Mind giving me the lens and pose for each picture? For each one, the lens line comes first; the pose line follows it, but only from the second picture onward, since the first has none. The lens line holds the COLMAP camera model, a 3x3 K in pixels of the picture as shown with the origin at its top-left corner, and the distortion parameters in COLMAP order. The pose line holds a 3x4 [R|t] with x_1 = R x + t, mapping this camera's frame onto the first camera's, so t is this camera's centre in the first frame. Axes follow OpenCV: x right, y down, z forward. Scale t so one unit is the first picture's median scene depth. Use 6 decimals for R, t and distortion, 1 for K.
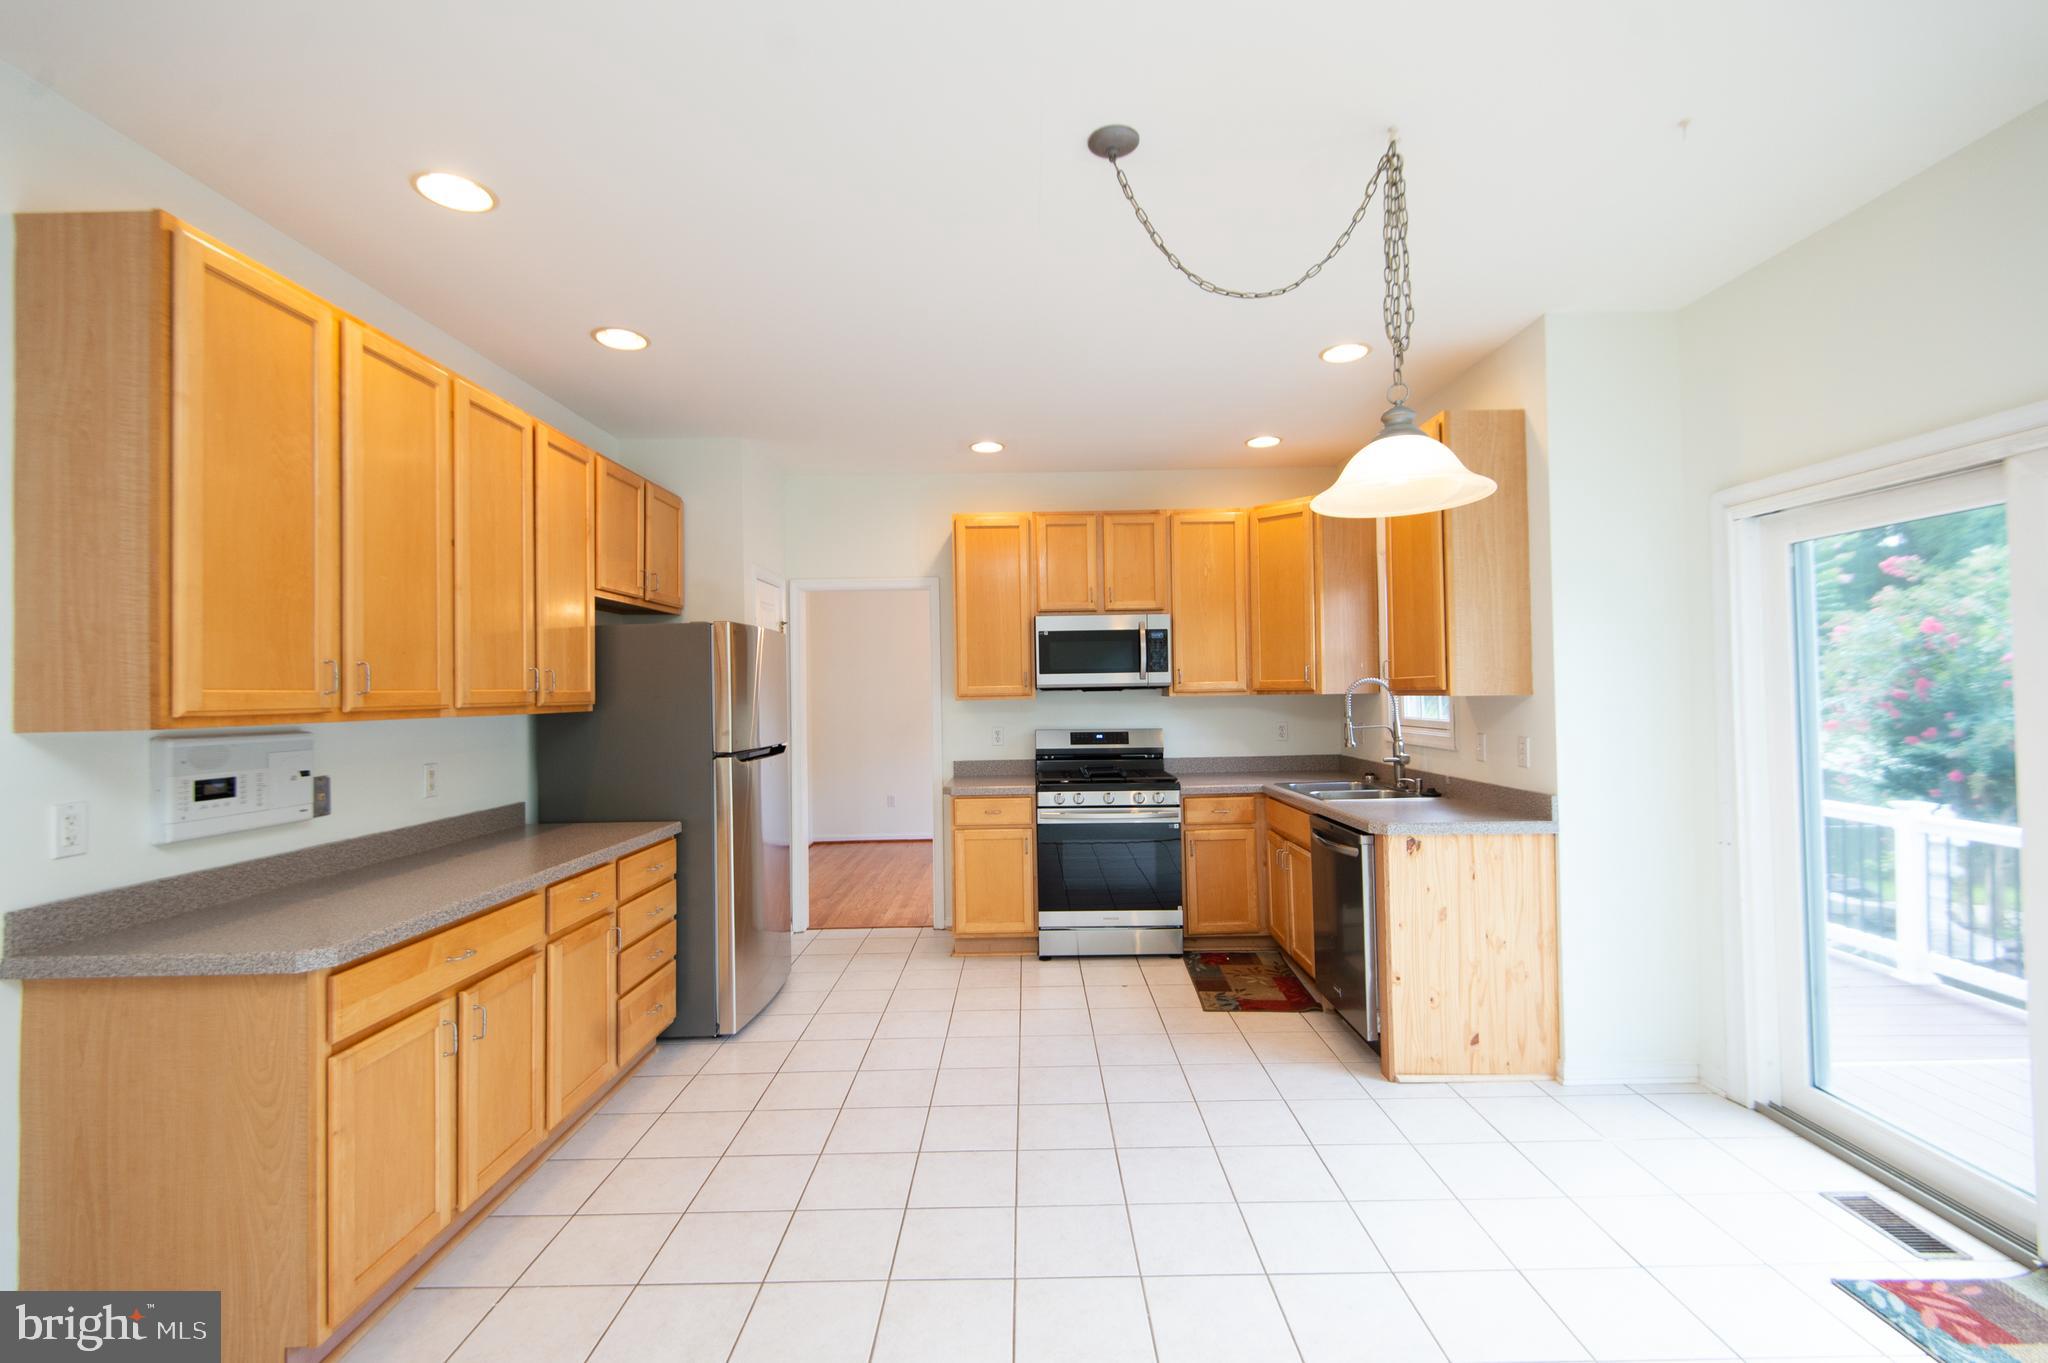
lens RADIAL K [[898.7, 0, 1026.1], [0, 898.7, 675.4], [0, 0, 1]] dist [0.019742, -0.012208]
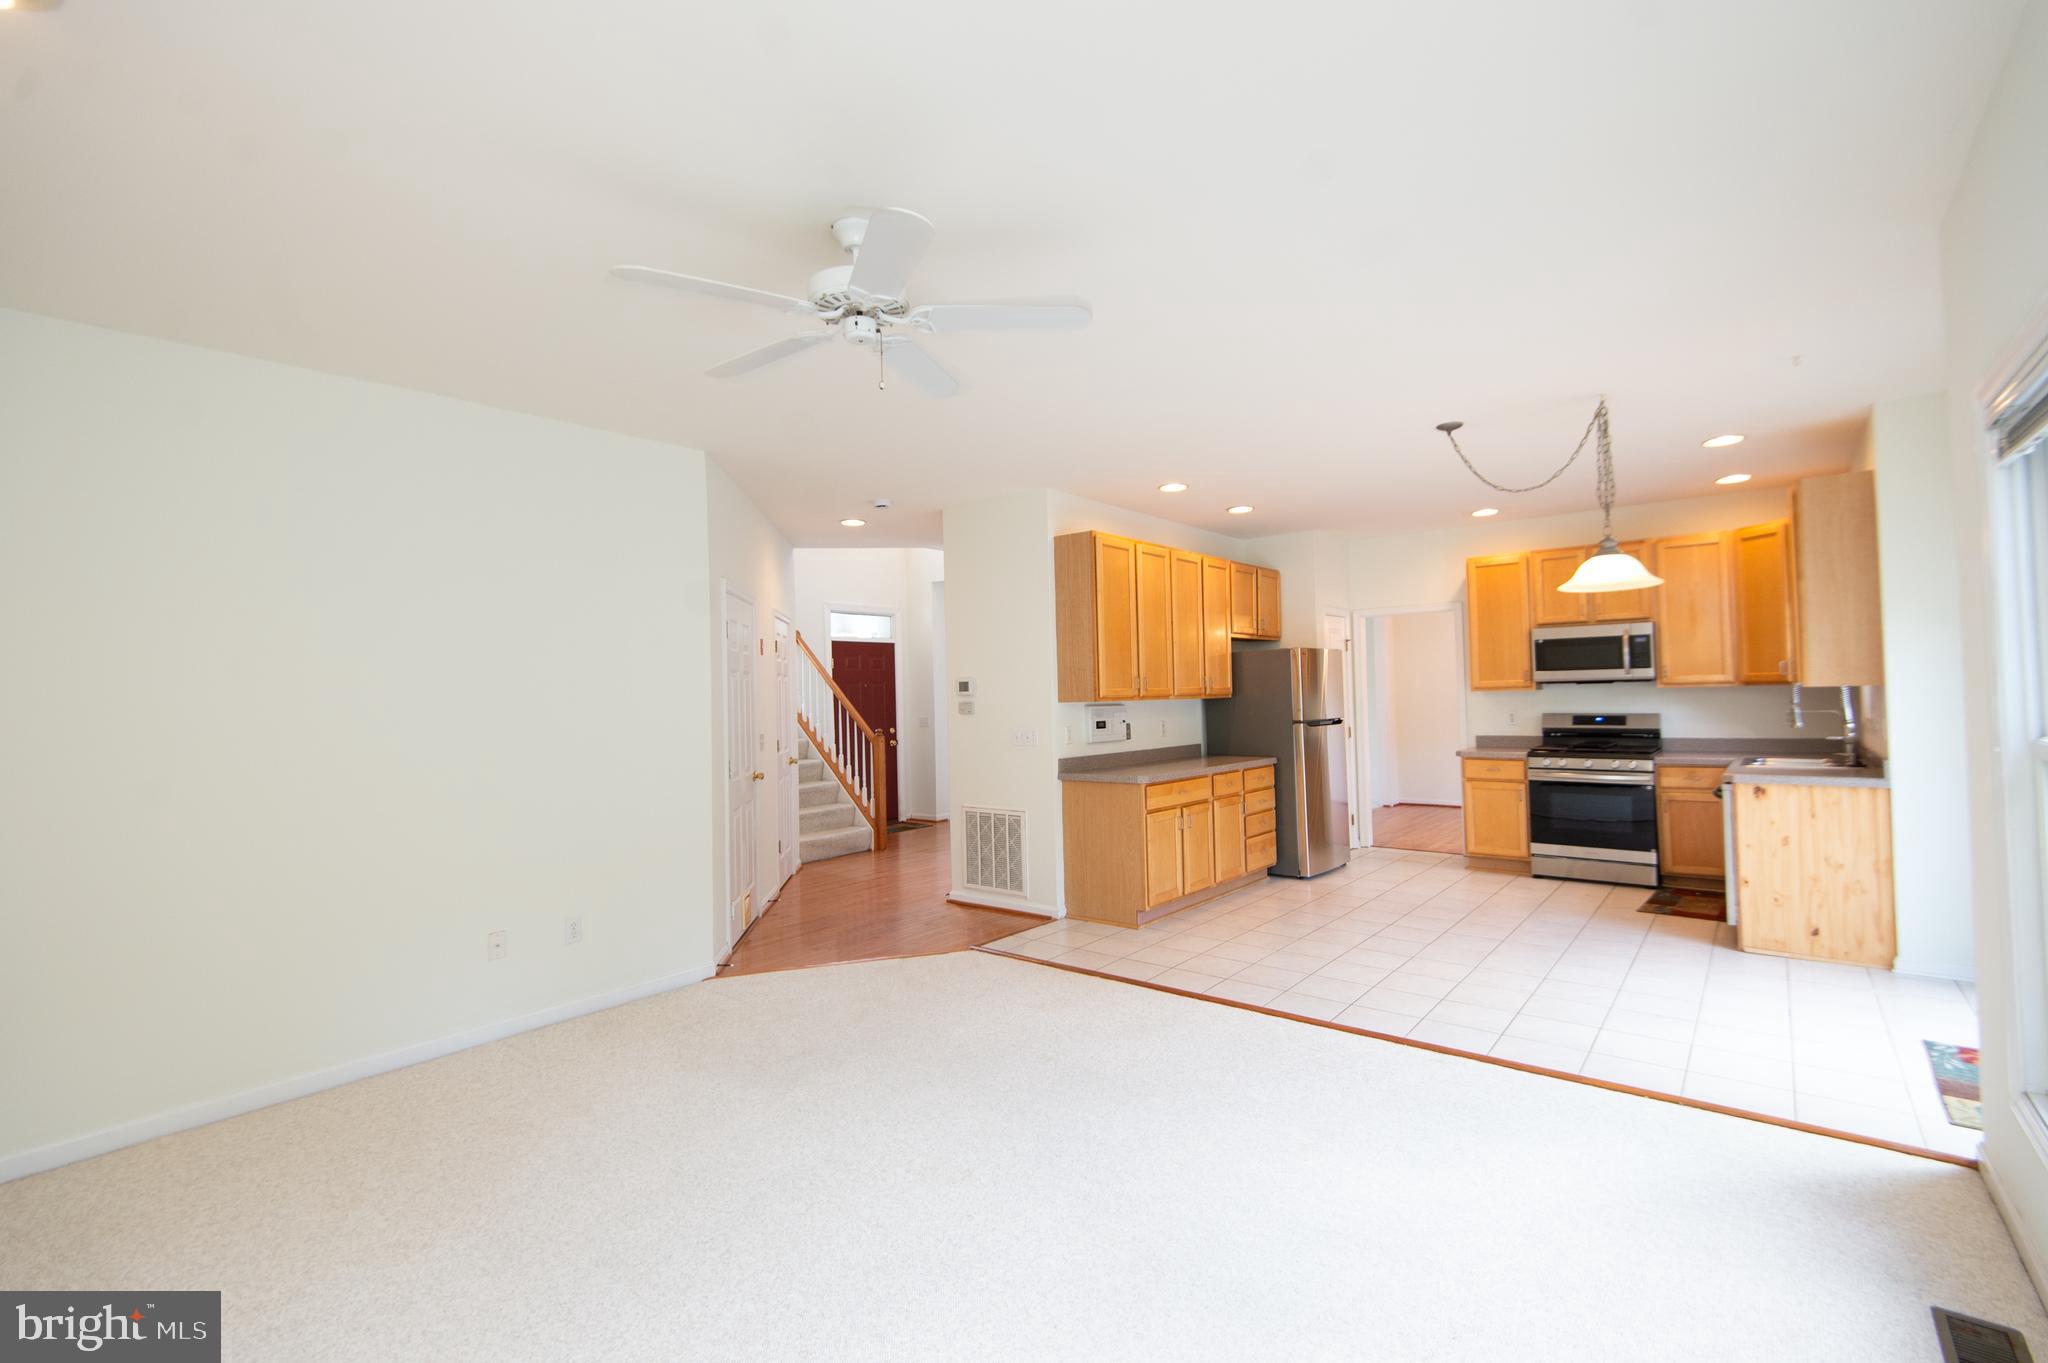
lens RADIAL K [[898.7, 0, 1027.3], [0, 898.7, 674.6], [0, 0, 1]] dist [0.019742, -0.012208]
pose [[0.775316, -0.015299, -0.631389, 0.414419], [0.020786, 0.999783, 0.001299, -0.021658], [0.631232, -0.014132, 0.775466, -0.800384]]
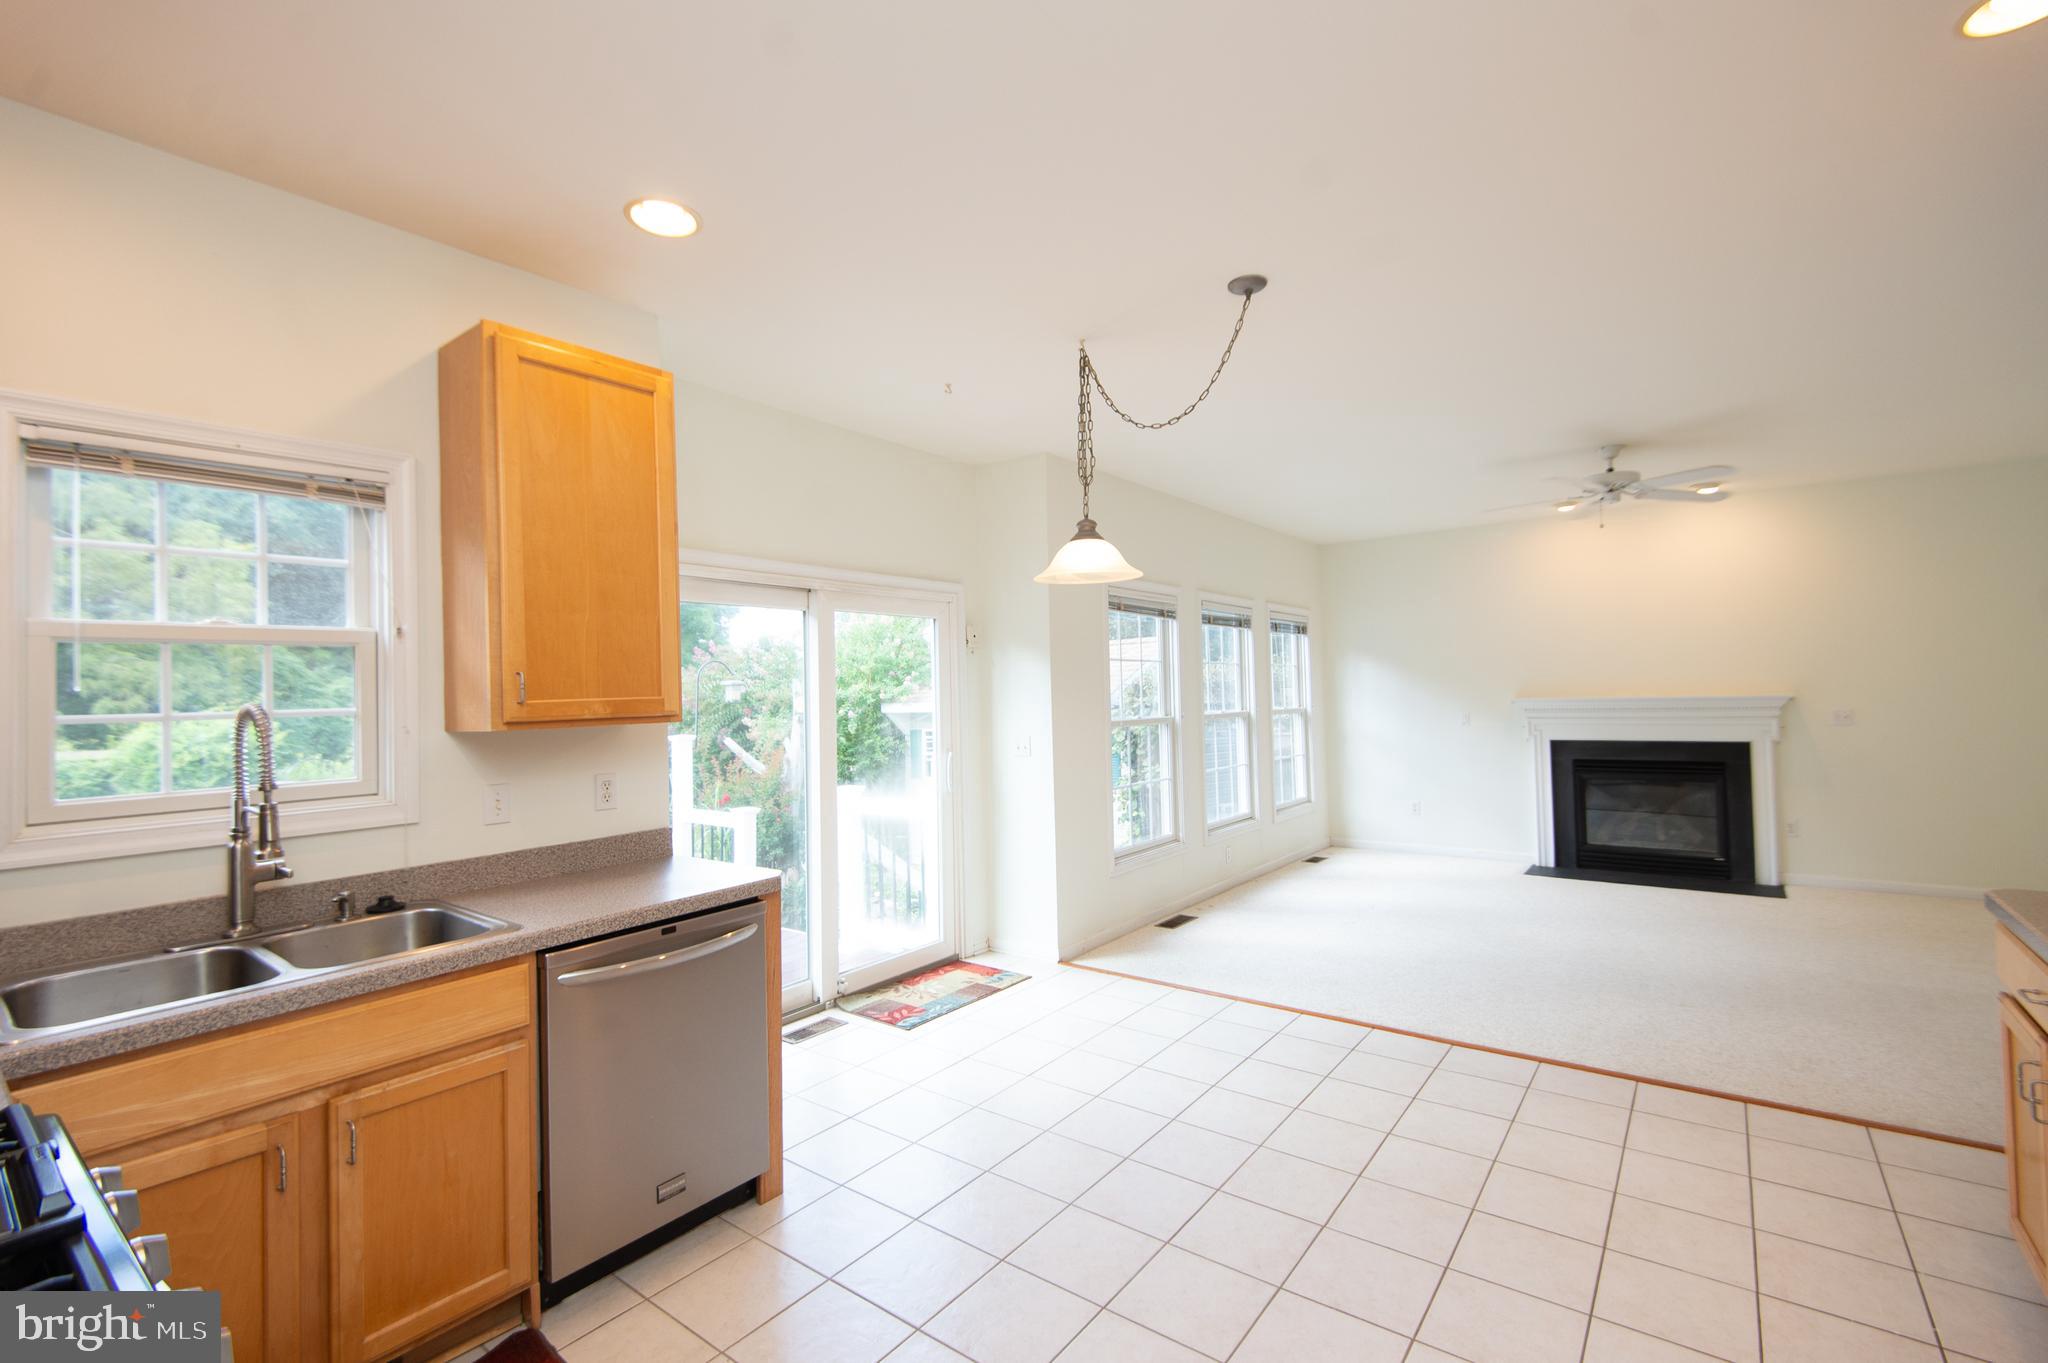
lens RADIAL K [[898.7, 0, 1017.3], [0, 898.7, 680.5], [0, 0, 1]] dist [0.019742, -0.012208]
pose [[-0.785341, 0.041201, 0.617691, -0.276455], [0.023752, 0.999054, -0.036439, 0.020550], [-0.618608, -0.013945, -0.785576, 1.446244]]
